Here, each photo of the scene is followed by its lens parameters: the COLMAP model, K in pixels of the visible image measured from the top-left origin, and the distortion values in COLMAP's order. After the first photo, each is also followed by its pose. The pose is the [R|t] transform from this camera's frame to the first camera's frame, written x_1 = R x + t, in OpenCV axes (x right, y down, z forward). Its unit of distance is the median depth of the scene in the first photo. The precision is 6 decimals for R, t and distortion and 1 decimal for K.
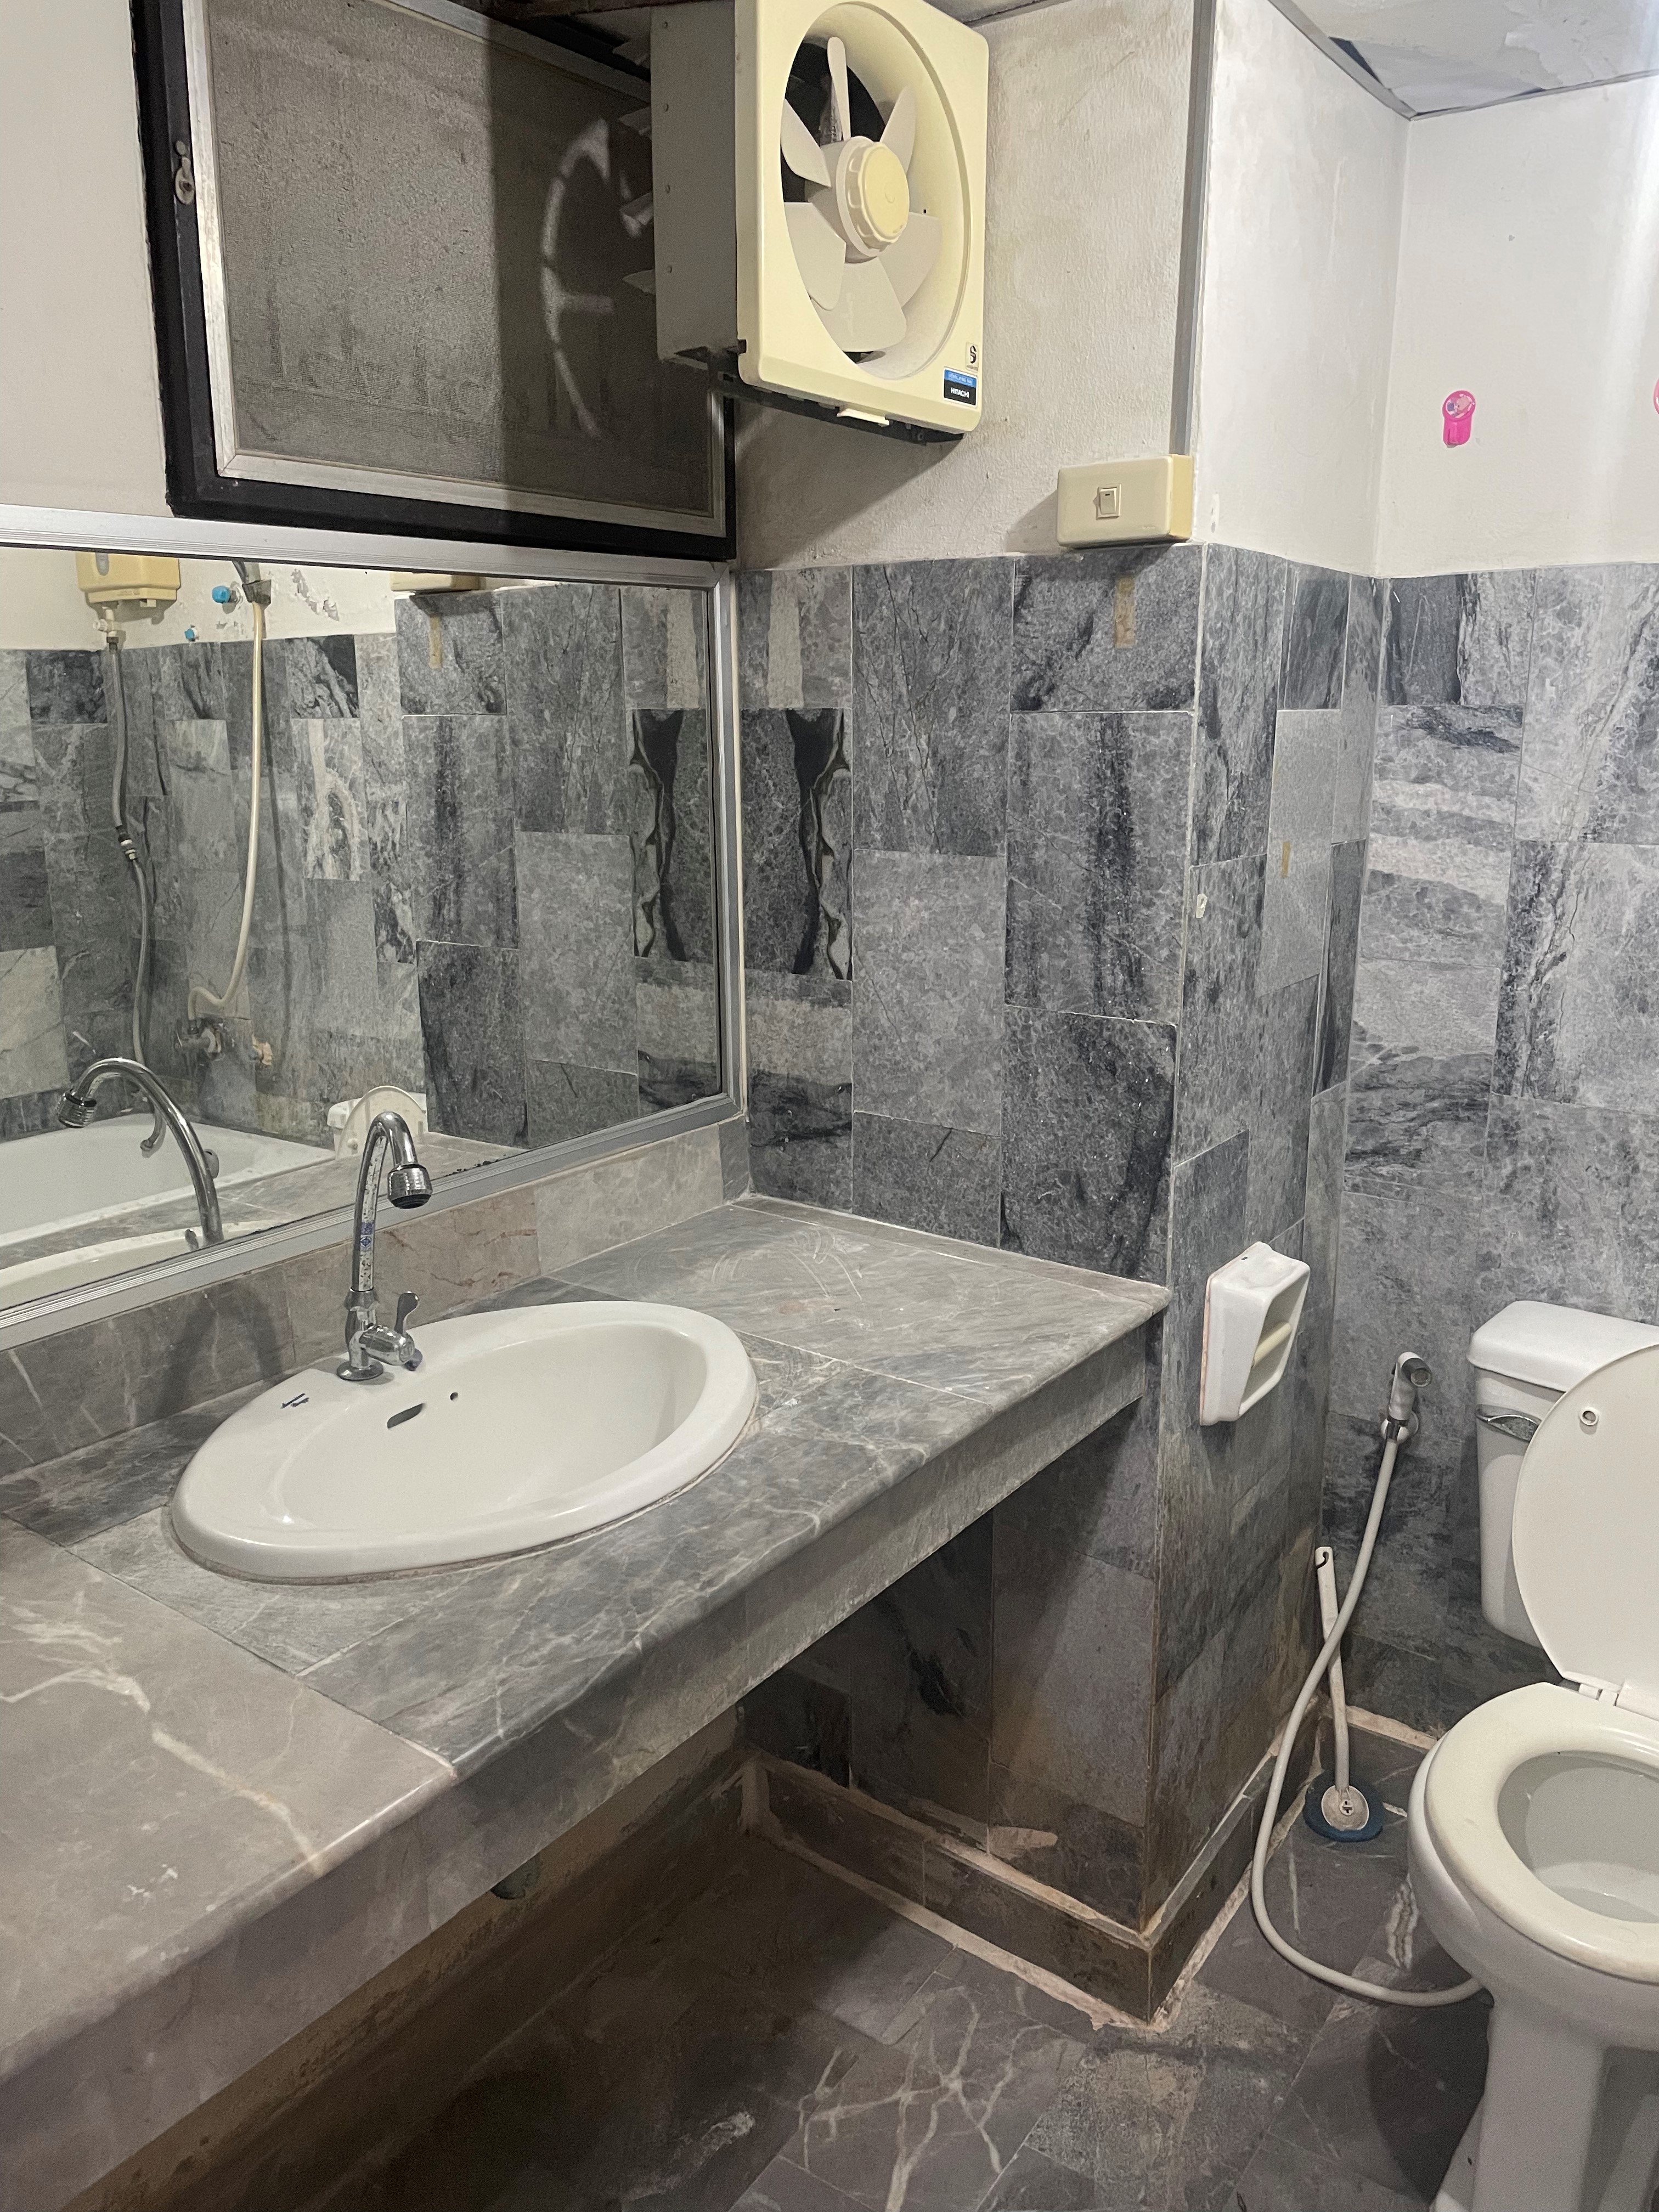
lens RADIAL K [[1683.6, 0, 831.0], [0, 1683.6, 1102.7], [0, 0, 1]] dist [0.072054, -0.045340]
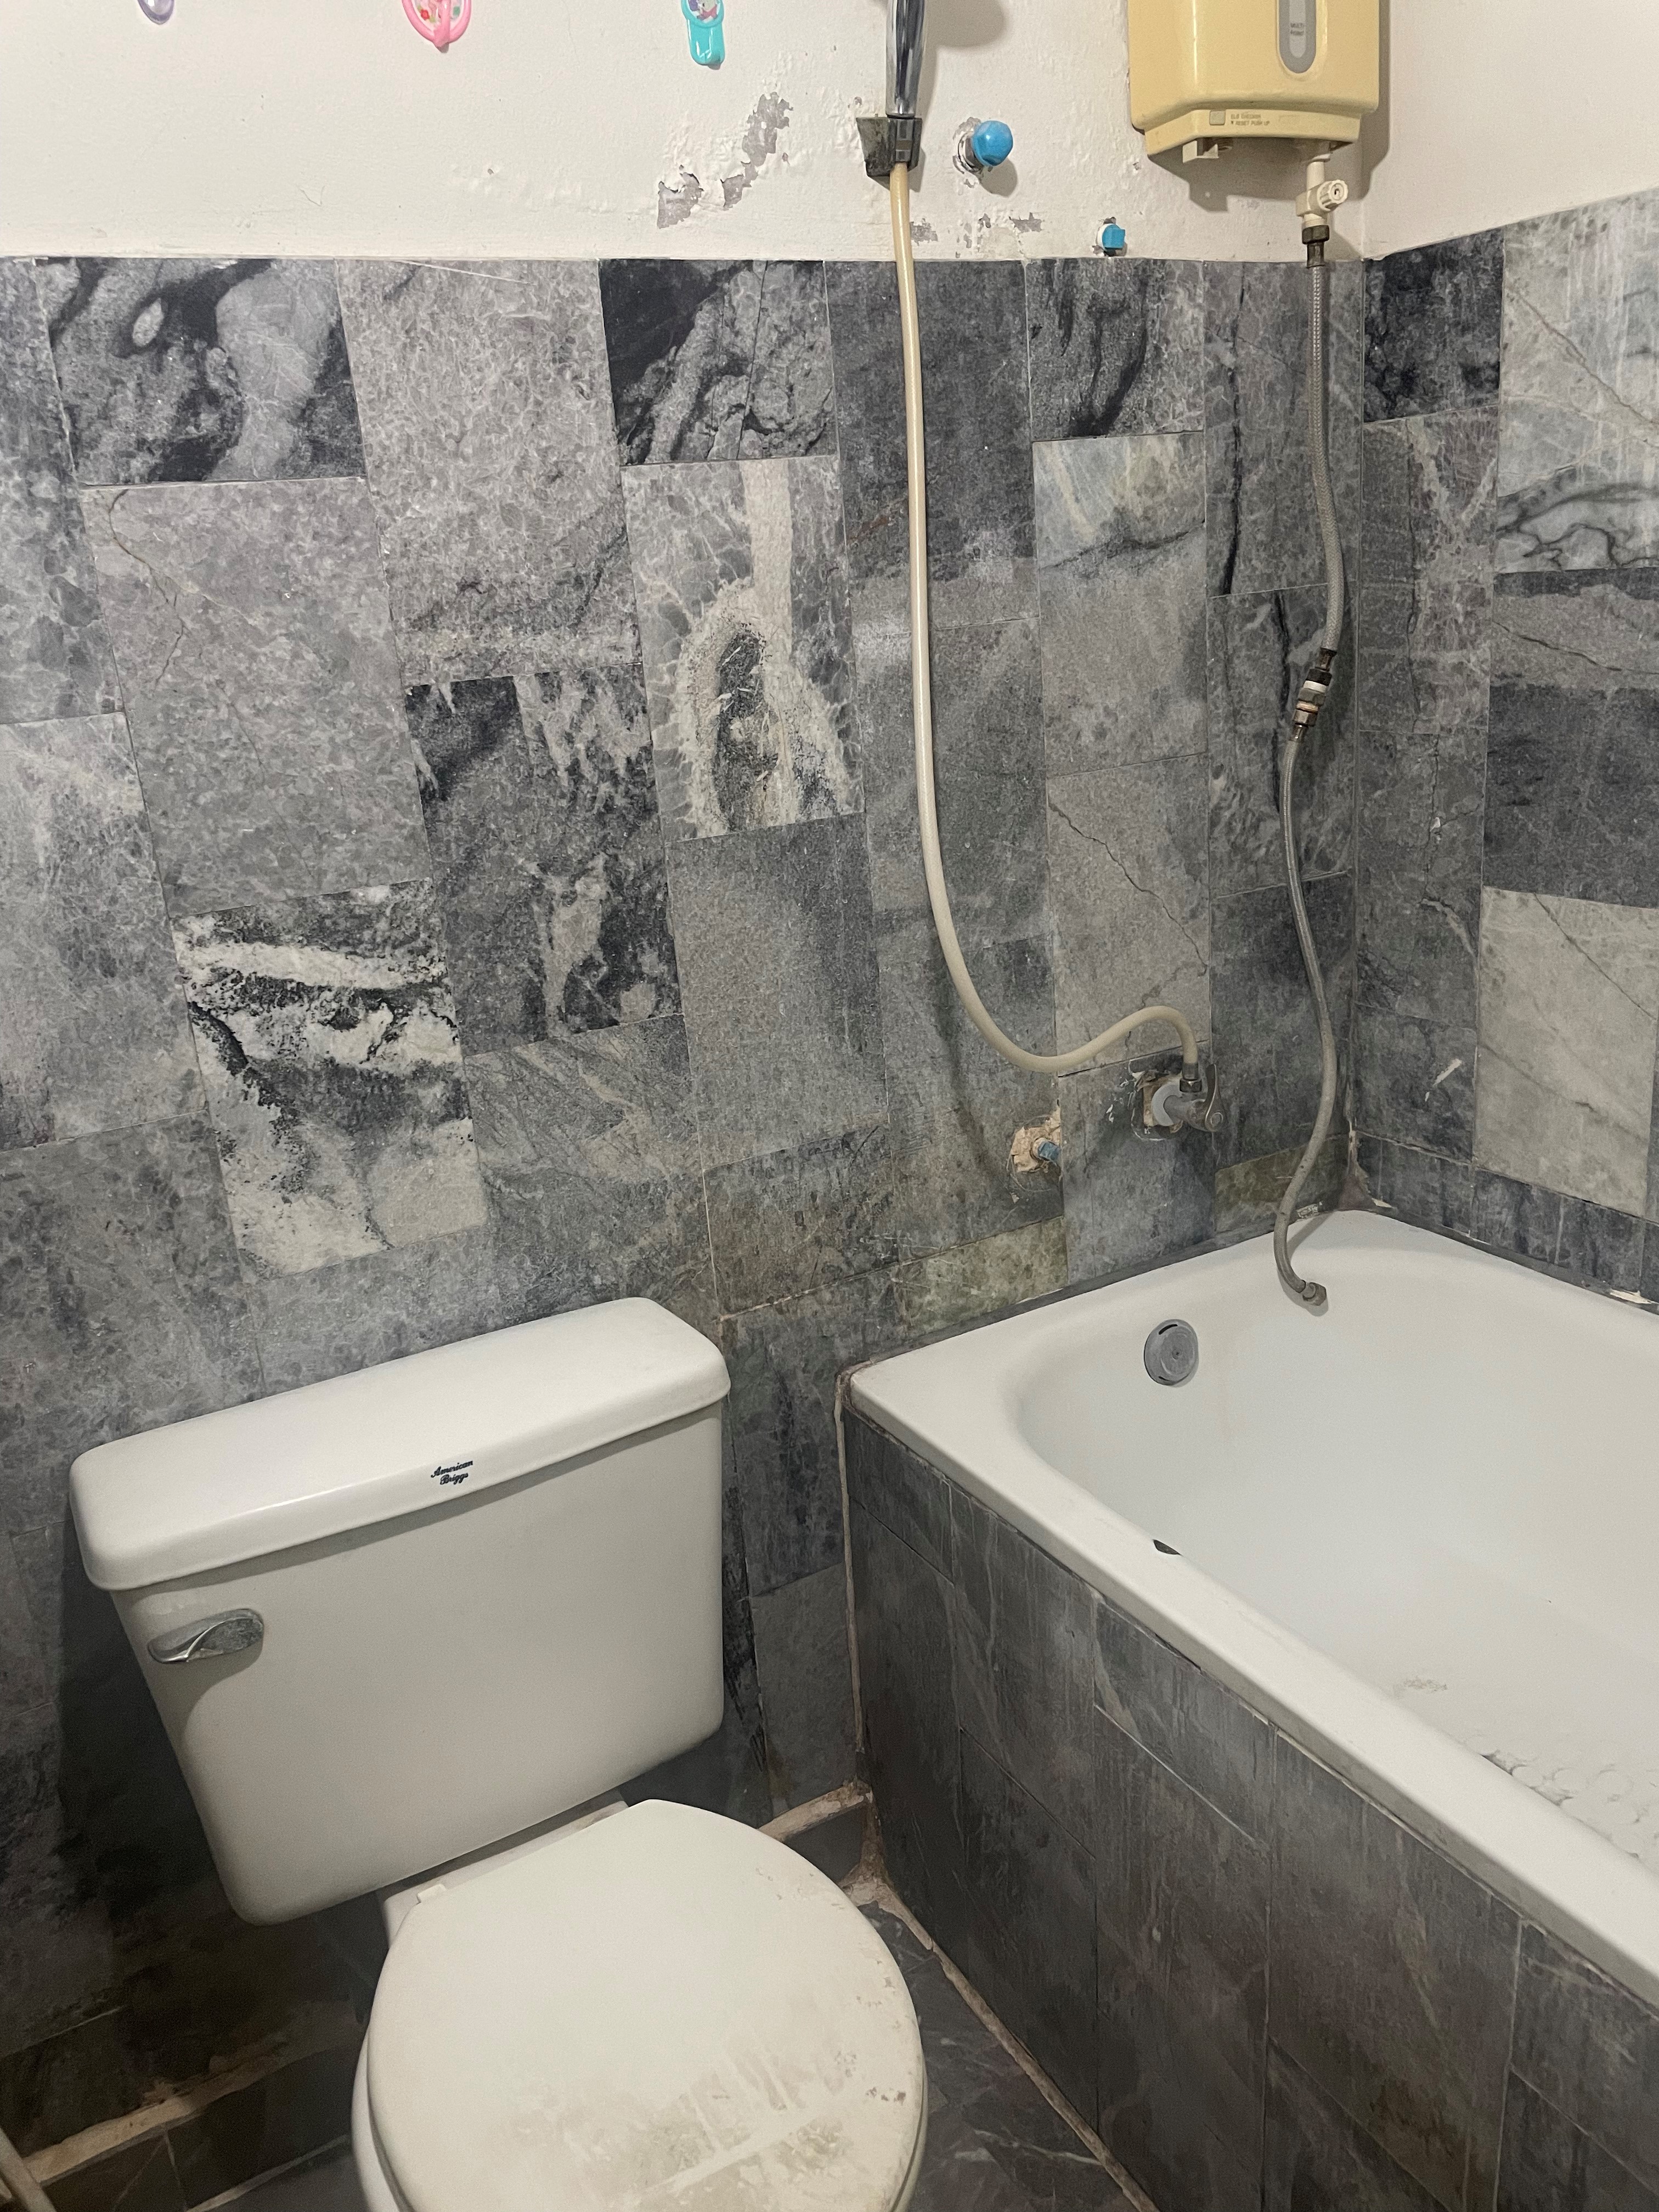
lens RADIAL K [[1683.6, 0, 829.0], [0, 1683.6, 1098.6], [0, 0, 1]] dist [0.072054, -0.045340]
pose [[0.409000, -0.298635, 0.862286, 0.006443], [0.296199, 0.937217, 0.184093, -0.046185], [-0.863126, 0.180114, 0.471777, 0.445124]]
